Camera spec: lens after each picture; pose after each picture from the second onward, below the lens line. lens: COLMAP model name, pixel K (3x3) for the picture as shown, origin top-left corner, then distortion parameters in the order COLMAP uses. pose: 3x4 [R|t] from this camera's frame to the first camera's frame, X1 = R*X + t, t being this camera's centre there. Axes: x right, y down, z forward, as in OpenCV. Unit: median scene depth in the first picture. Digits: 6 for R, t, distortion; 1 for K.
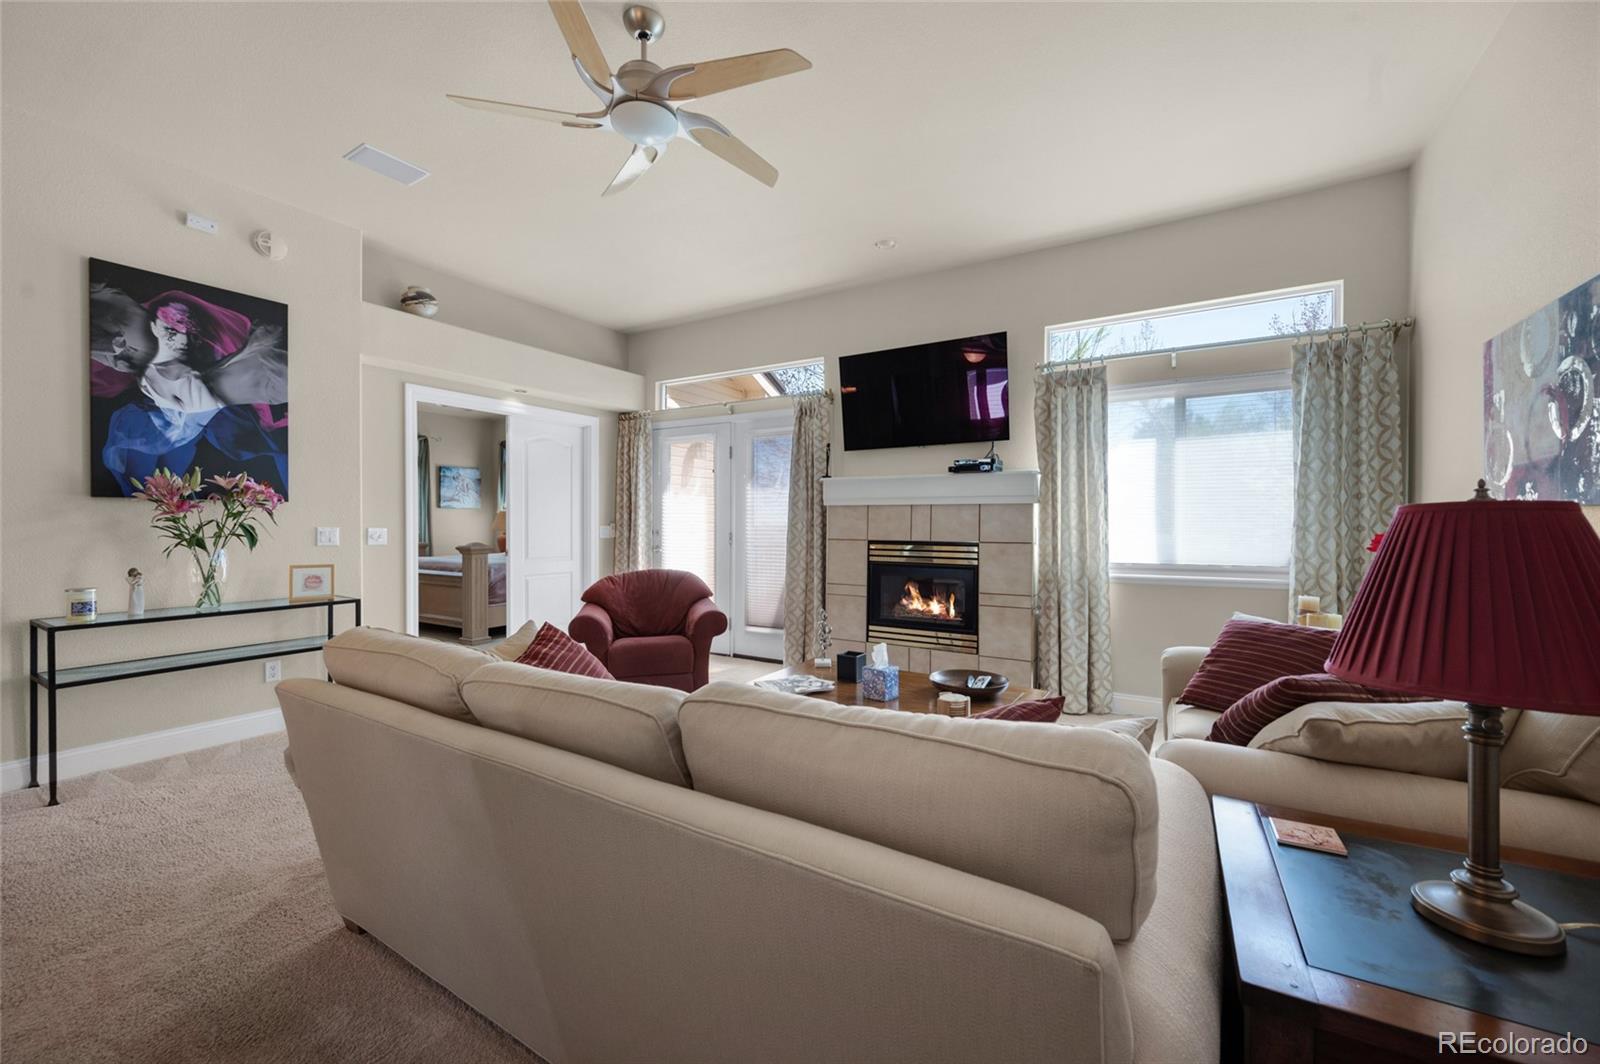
lens RADIAL K [[645.0, 0, 794.7], [0, 645.0, 526.1], [0, 0, 1]] dist [-0.000927, 0.000450]
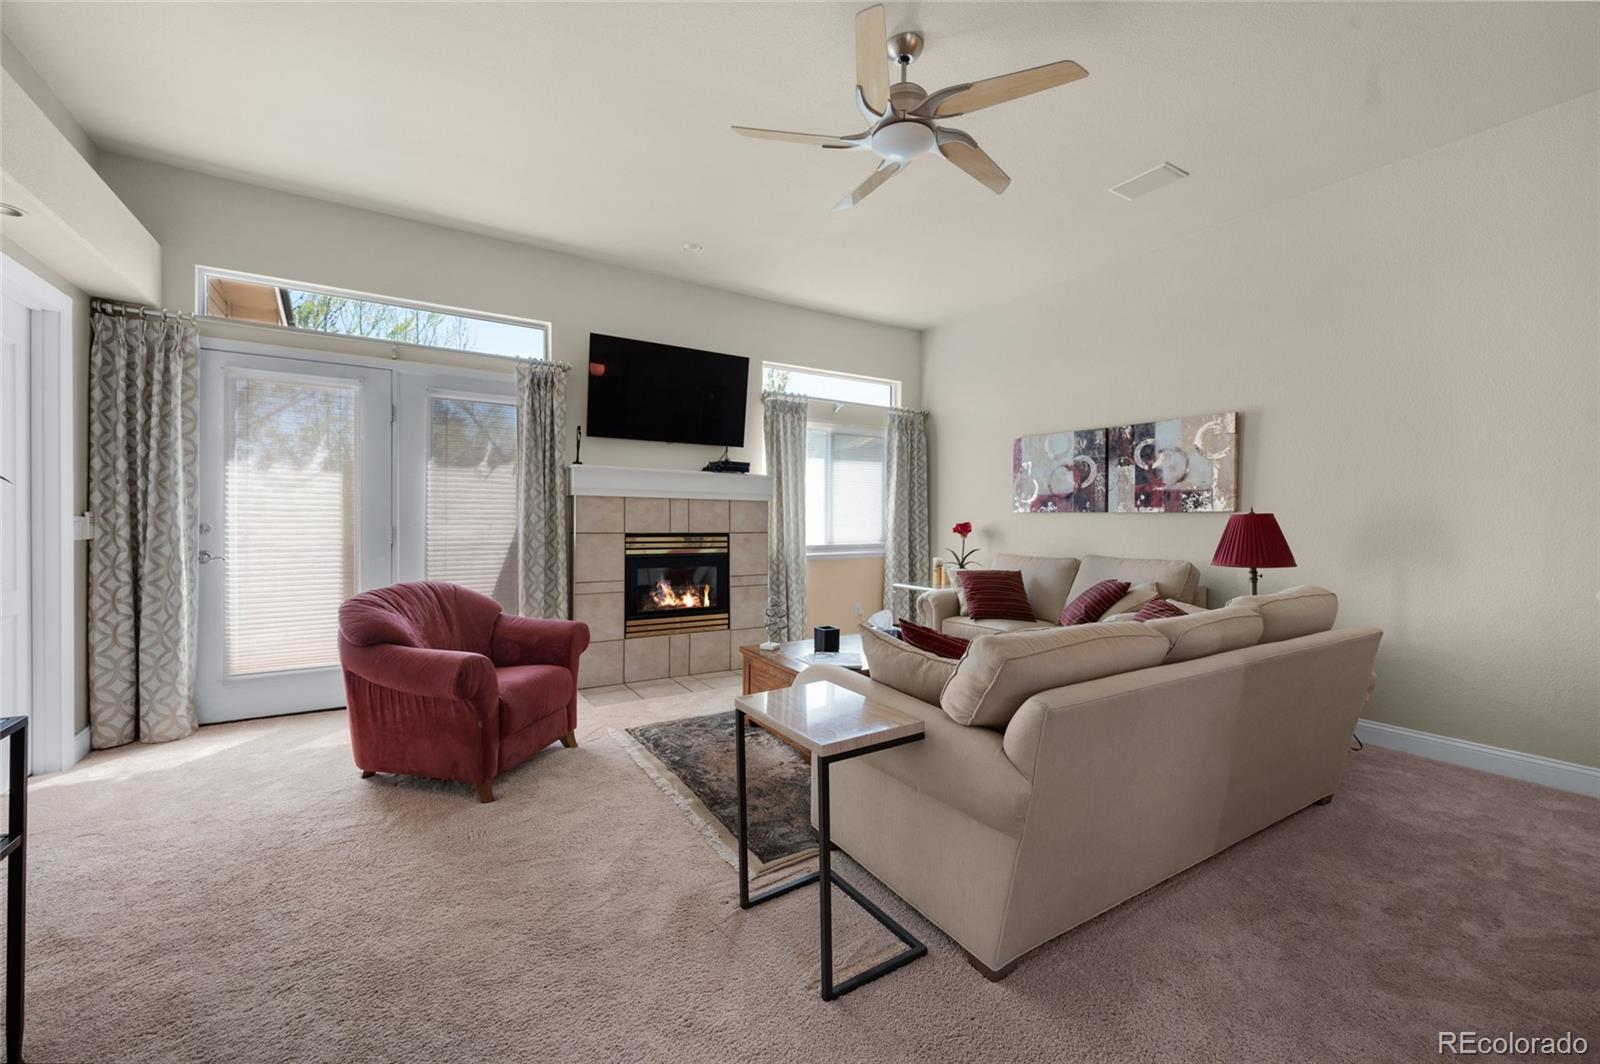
lens RADIAL K [[645.0, 0, 796.4], [0, 645.0, 521.9], [0, 0, 1]] dist [-0.000927, 0.000450]
pose [[0.435325, -0.002732, 0.900269, -0.765251], [-0.004181, 0.999978, 0.005056, -0.000828], [-0.900263, -0.005965, 0.435305, 0.417945]]
